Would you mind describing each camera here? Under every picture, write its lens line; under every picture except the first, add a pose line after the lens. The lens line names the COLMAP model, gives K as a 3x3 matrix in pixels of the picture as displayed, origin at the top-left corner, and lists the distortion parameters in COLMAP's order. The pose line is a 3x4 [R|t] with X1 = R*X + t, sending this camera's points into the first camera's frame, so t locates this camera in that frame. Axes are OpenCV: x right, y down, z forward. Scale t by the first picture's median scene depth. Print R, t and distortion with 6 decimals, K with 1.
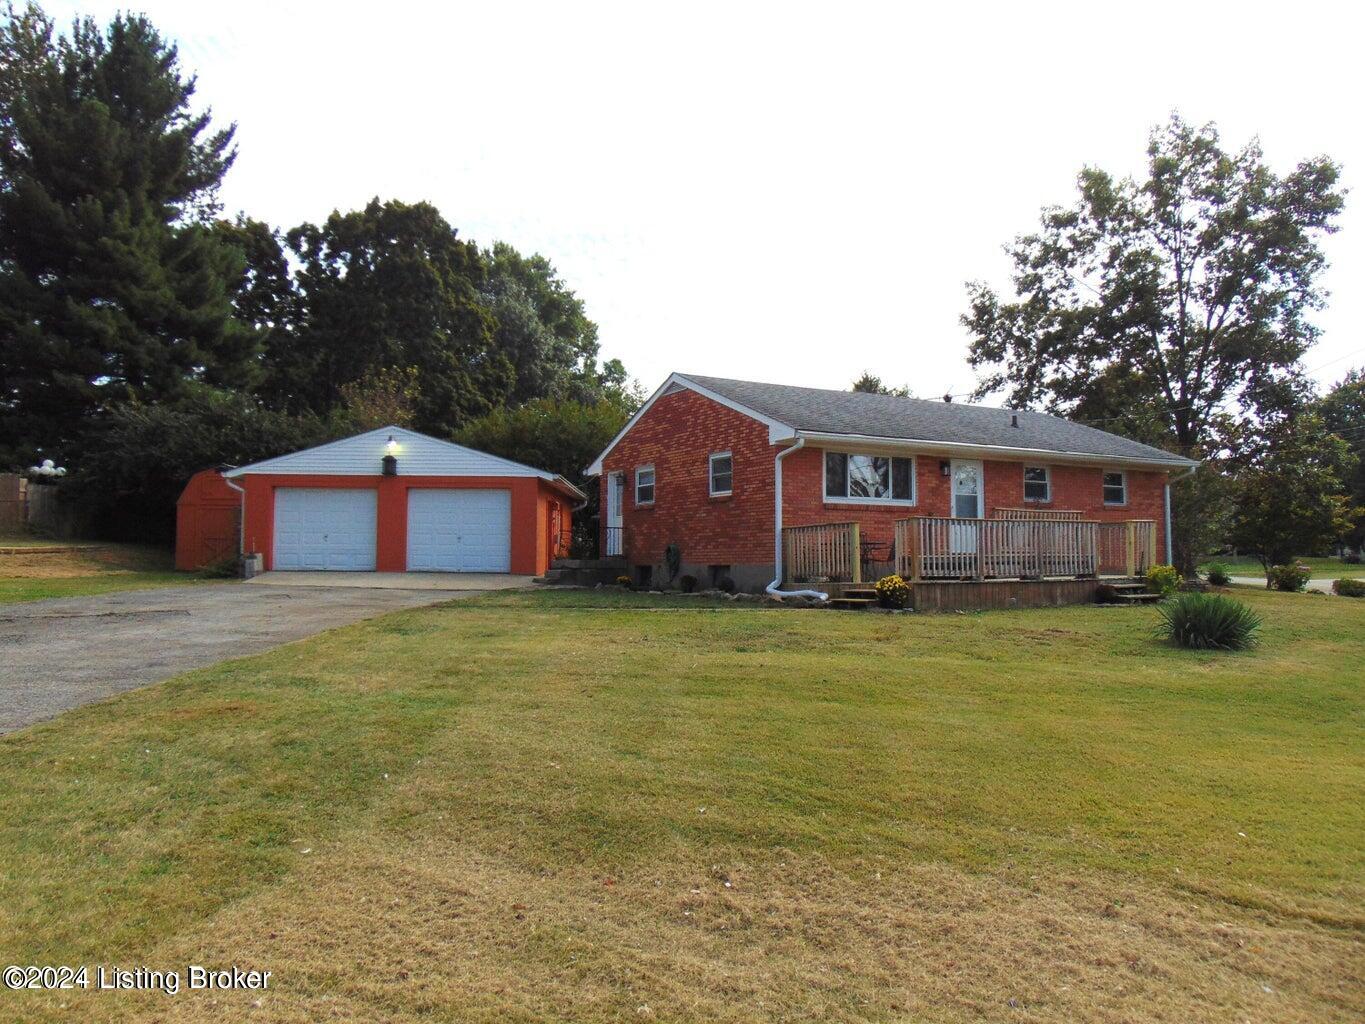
lens RADIAL K [[1028.4, 0, 682.5], [0, 1028.4, 512.0], [0, 0, 1]] dist [-0.022134, 0.044615]
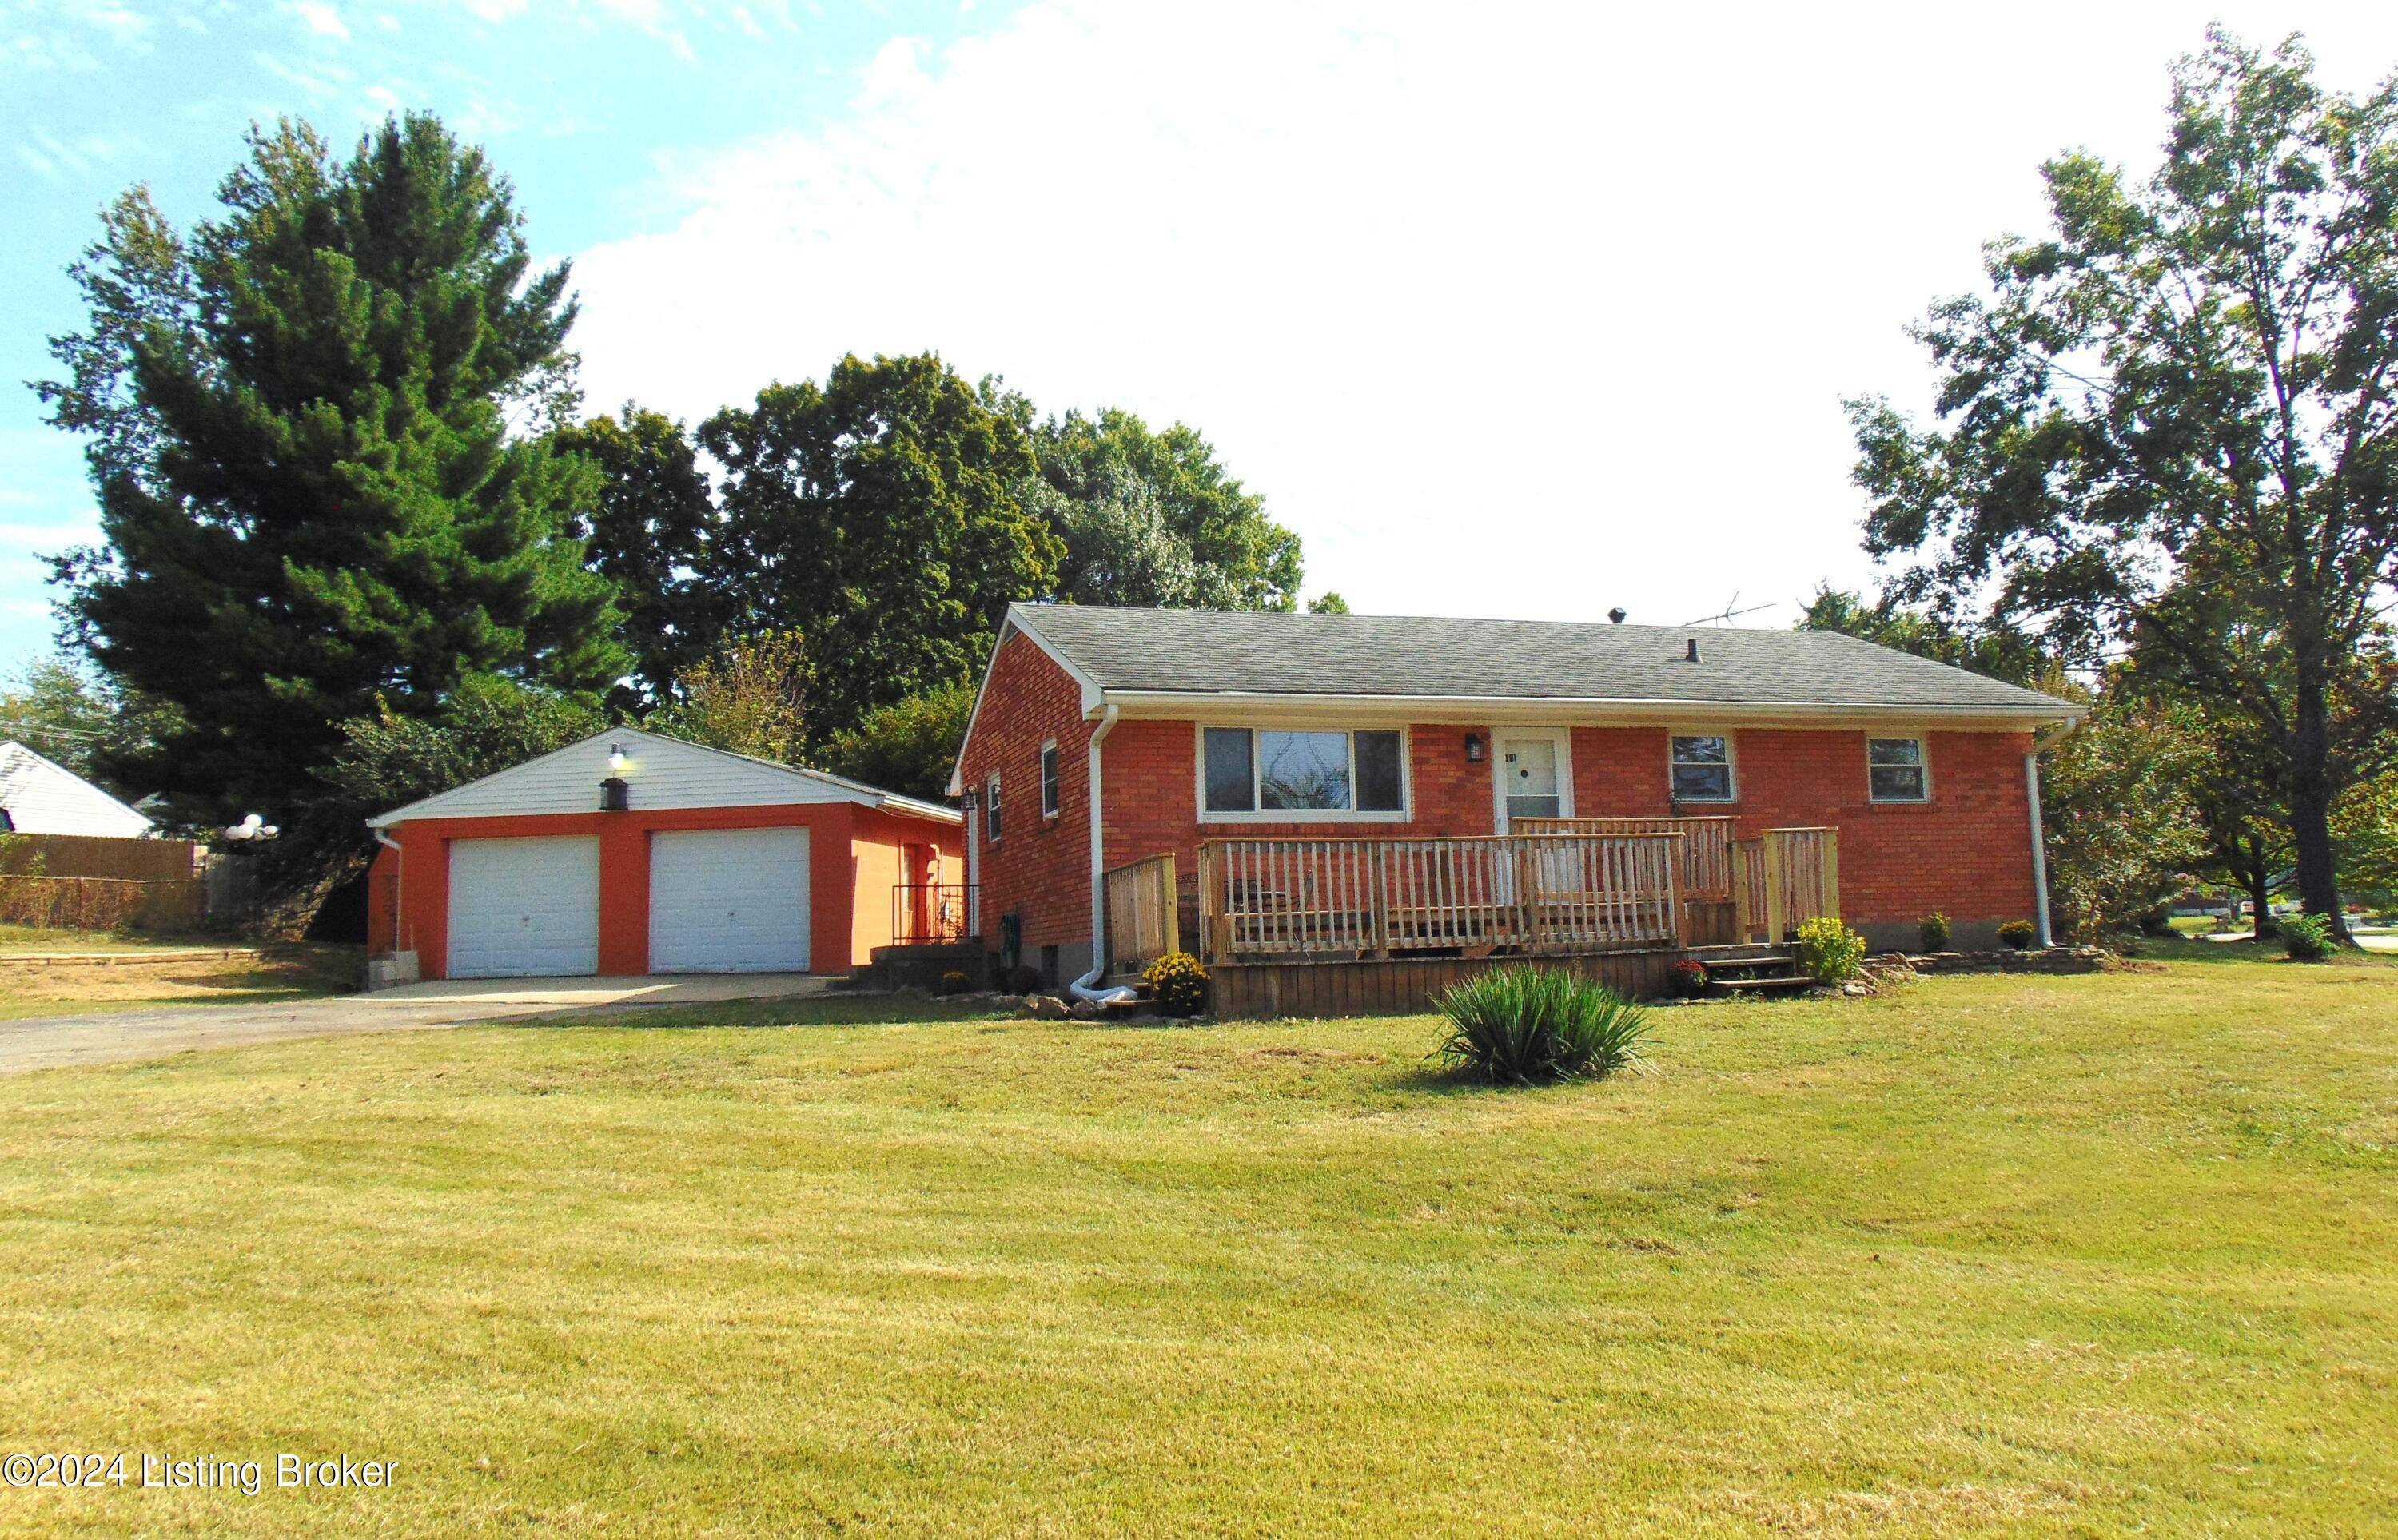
lens RADIAL K [[1809.7, 0, 1204.6], [0, 1809.7, 759.6], [0, 0, 1]] dist [-0.064550, 0.139249]
pose [[0.974752, -0.053529, -0.216779, 0.183102], [0.040308, 0.997073, -0.064962, 0.010324], [0.219622, 0.054584, 0.974057, 0.043578]]
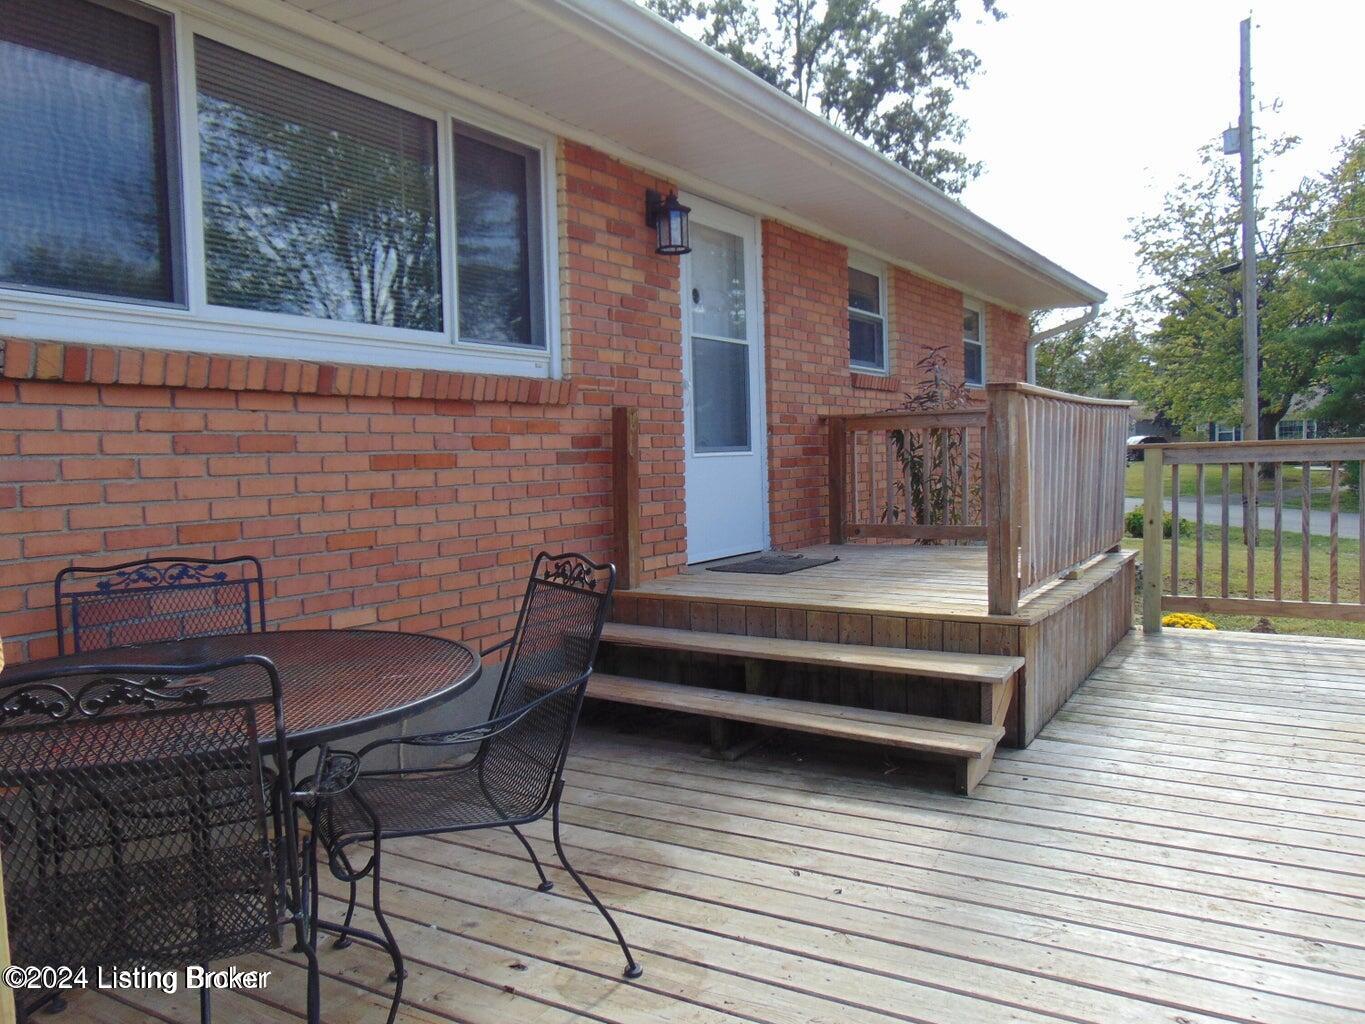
lens RADIAL K [[1028.4, 0, 682.5], [0, 1028.4, 512.0], [0, 0, 1]] dist [-0.022134, 0.044615]
pose [[0.886780, -0.055752, 0.458817, 0.083145], [0.011235, 0.995005, 0.099190, 0.000662], [-0.462055, -0.082805, 0.882977, 0.446233]]
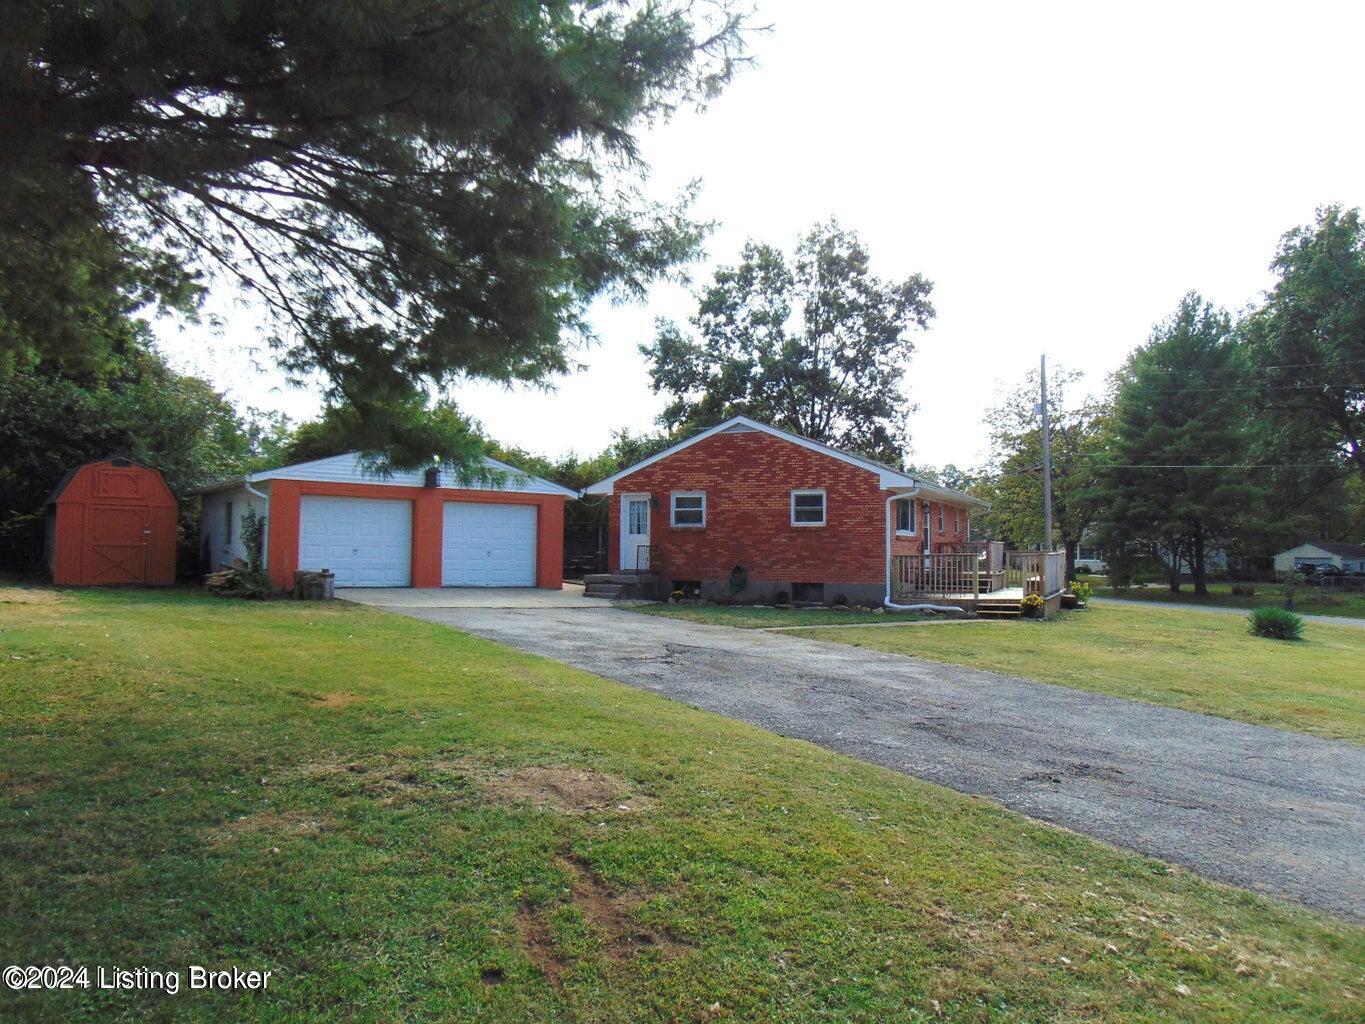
lens RADIAL K [[1009.6, 0, 706.8], [0, 1009.6, 536.4], [0, 0, 1]] dist [0.001899, 0.001996]
pose [[0.808828, 0.016689, 0.587809, -0.420212], [-0.038114, 0.998983, 0.024081, -0.015051], [-0.586809, -0.041881, 0.808641, 0.058863]]
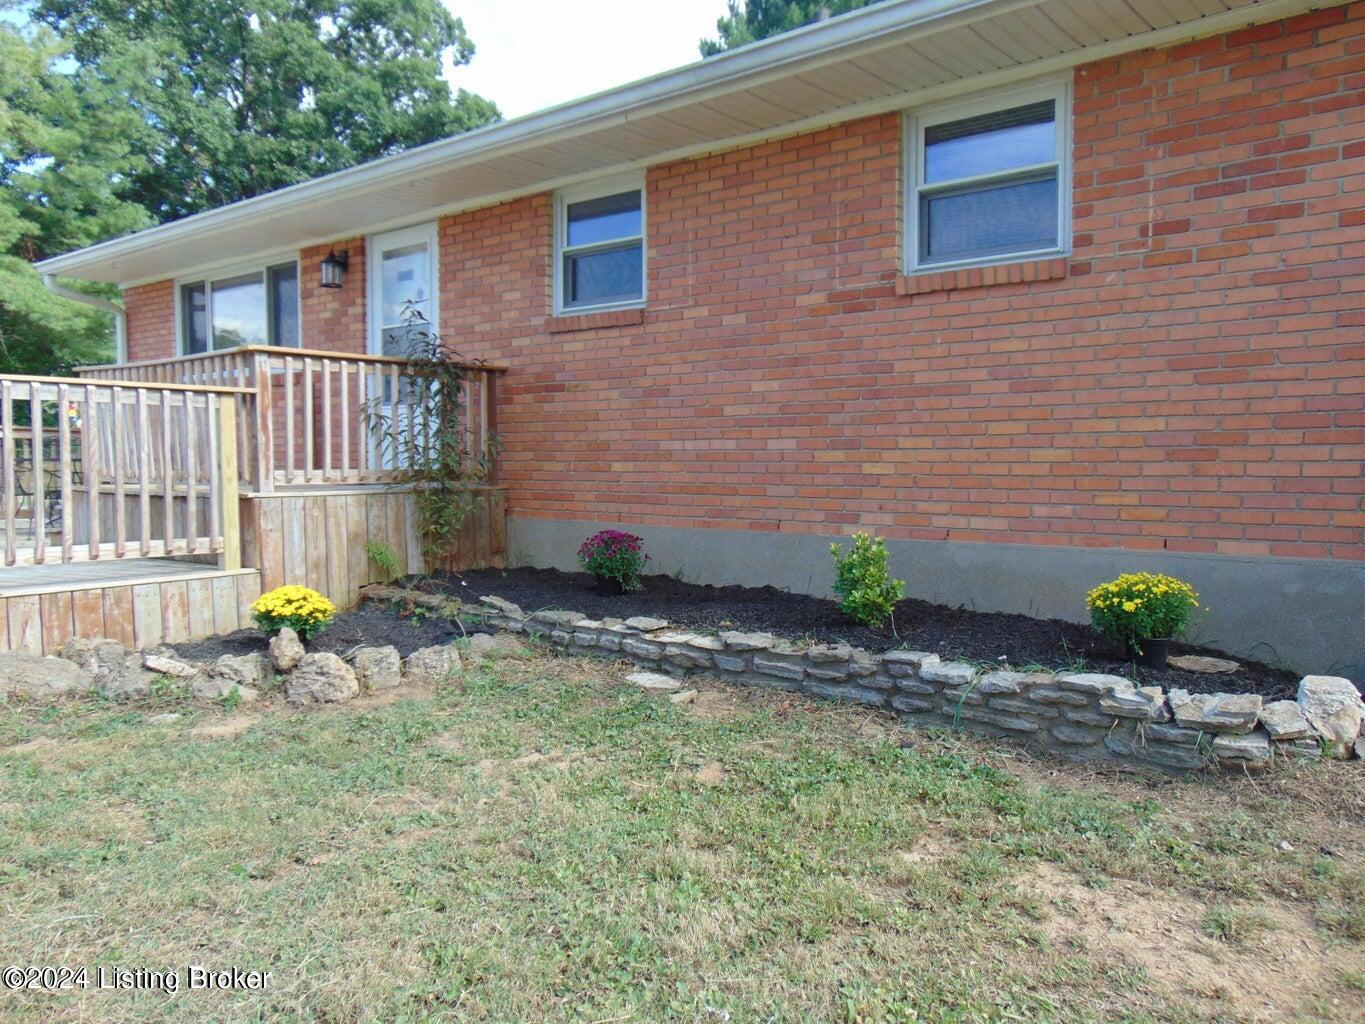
lens RADIAL K [[1028.4, 0, 682.5], [0, 1028.4, 512.0], [0, 0, 1]] dist [-0.022134, 0.044615]
pose [[0.351628, 0.052014, -0.934694, 0.390468], [0.049071, 0.996058, 0.073890, 0.016968], [0.934853, -0.071848, 0.347690, 0.559395]]
